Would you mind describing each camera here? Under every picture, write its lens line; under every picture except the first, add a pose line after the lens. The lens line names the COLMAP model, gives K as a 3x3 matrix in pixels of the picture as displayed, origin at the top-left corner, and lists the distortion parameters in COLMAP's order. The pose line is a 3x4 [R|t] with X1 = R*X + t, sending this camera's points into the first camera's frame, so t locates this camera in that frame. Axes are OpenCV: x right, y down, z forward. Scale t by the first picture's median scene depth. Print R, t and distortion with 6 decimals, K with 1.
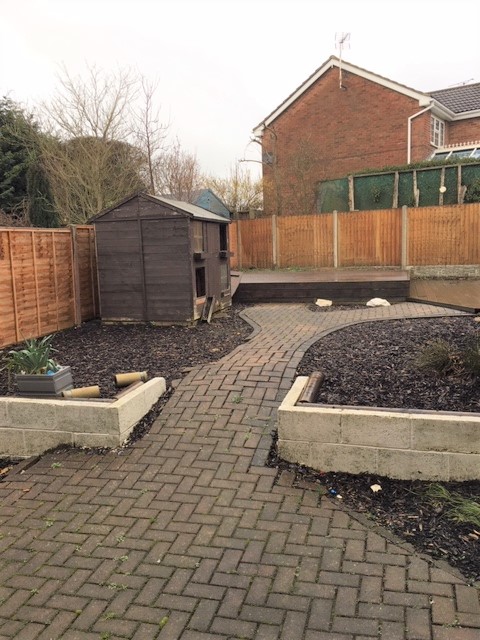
lens RADIAL K [[545.1, 0, 239.1], [0, 545.1, 319.6], [0, 0, 1]] dist [0.074092, -0.090359]
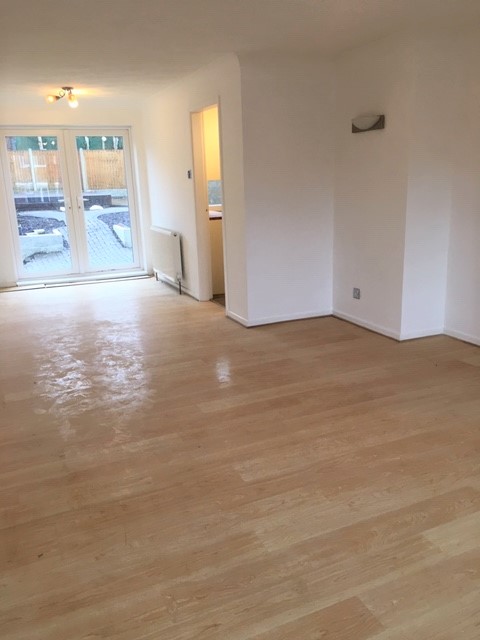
lens RADIAL K [[545.1, 0, 238.3], [0, 545.1, 321.0], [0, 0, 1]] dist [0.074092, -0.090359]
pose [[0.772670, -0.151309, 0.616512, -0.369200], [0.077844, 0.986433, 0.144536, 0.075062], [-0.630017, -0.063687, 0.773965, -0.470039]]
